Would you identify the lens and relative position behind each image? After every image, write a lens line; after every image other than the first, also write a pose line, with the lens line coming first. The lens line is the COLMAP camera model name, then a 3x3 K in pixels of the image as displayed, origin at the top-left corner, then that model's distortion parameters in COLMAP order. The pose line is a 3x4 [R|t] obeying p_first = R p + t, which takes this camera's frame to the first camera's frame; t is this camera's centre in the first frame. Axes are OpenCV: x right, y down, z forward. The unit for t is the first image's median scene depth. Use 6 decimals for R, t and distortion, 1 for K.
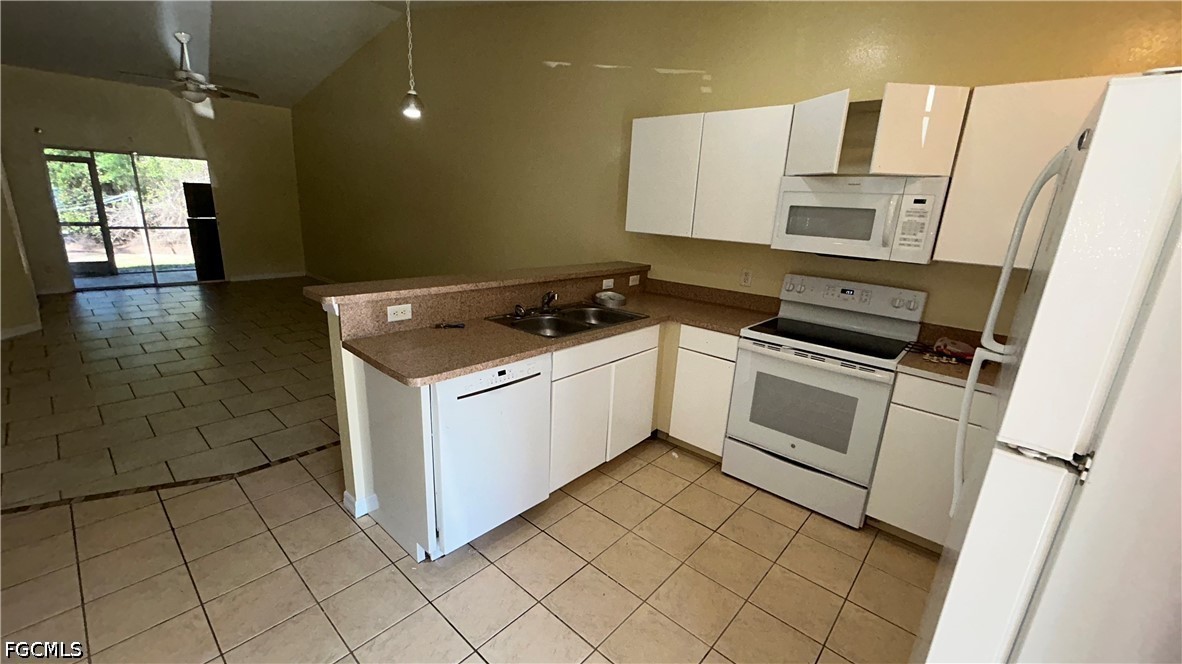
lens RADIAL K [[473.5, 0, 587.1], [0, 473.5, 337.7], [0, 0, 1]] dist [-0.000085, -0.000193]
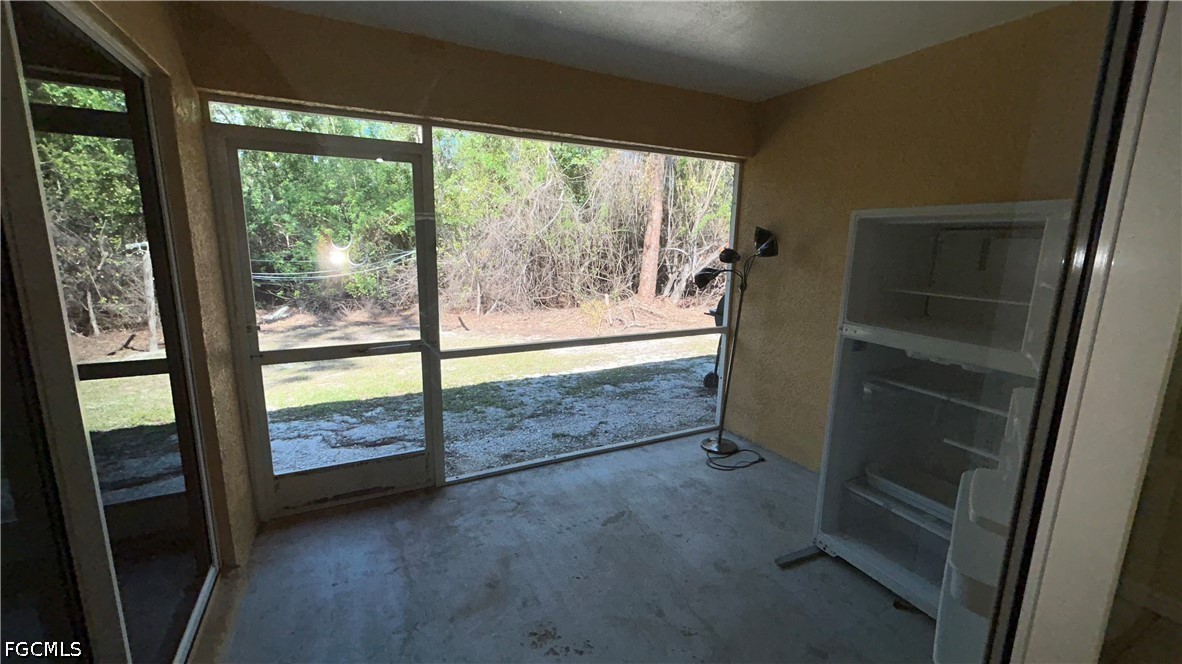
lens RADIAL K [[473.5, 0, 587.1], [0, 473.5, 337.7], [0, 0, 1]] dist [-0.000085, -0.000193]
pose [[0.931154, 0.041827, -0.362218, -0.862831], [-0.071848, 0.994970, -0.069804, -0.246813], [0.357476, 0.091023, 0.929476, 0.789713]]
